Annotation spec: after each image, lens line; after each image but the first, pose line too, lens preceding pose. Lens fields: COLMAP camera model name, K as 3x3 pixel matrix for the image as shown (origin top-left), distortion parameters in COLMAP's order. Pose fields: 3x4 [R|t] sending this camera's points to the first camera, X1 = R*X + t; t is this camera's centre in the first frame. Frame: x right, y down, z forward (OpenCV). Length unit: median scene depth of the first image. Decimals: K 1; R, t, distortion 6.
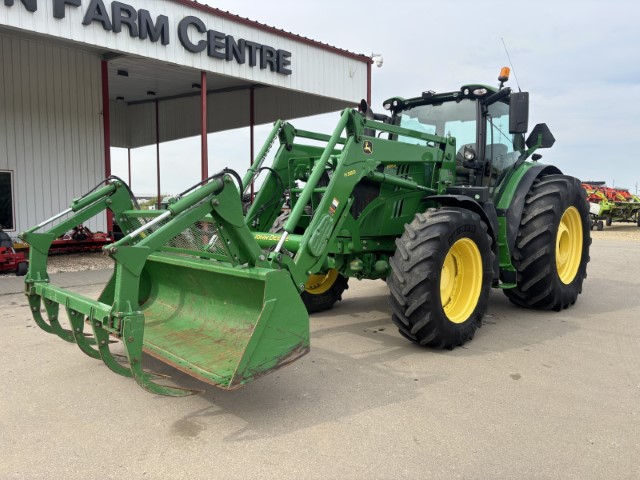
lens RADIAL K [[494.5, 0, 323.8], [0, 494.5, 240.3], [0, 0, 1]] dist [0.033644, -0.002957]
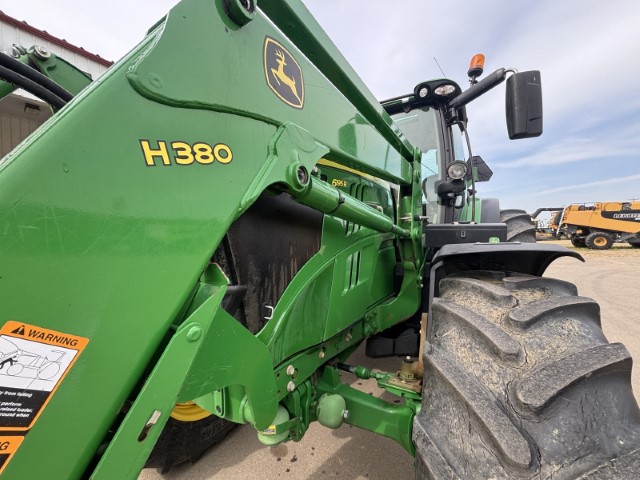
lens RADIAL K [[254.9, 0, 320.0], [0, 254.9, 240.0], [0, 0, 1]] dist [-0.007101, 0.000208]
pose [[0.978890, -0.045764, 0.199198, 0.061040], [0.060761, 0.995707, -0.069831, -0.073391], [-0.195147, 0.080460, 0.977468, 0.704947]]
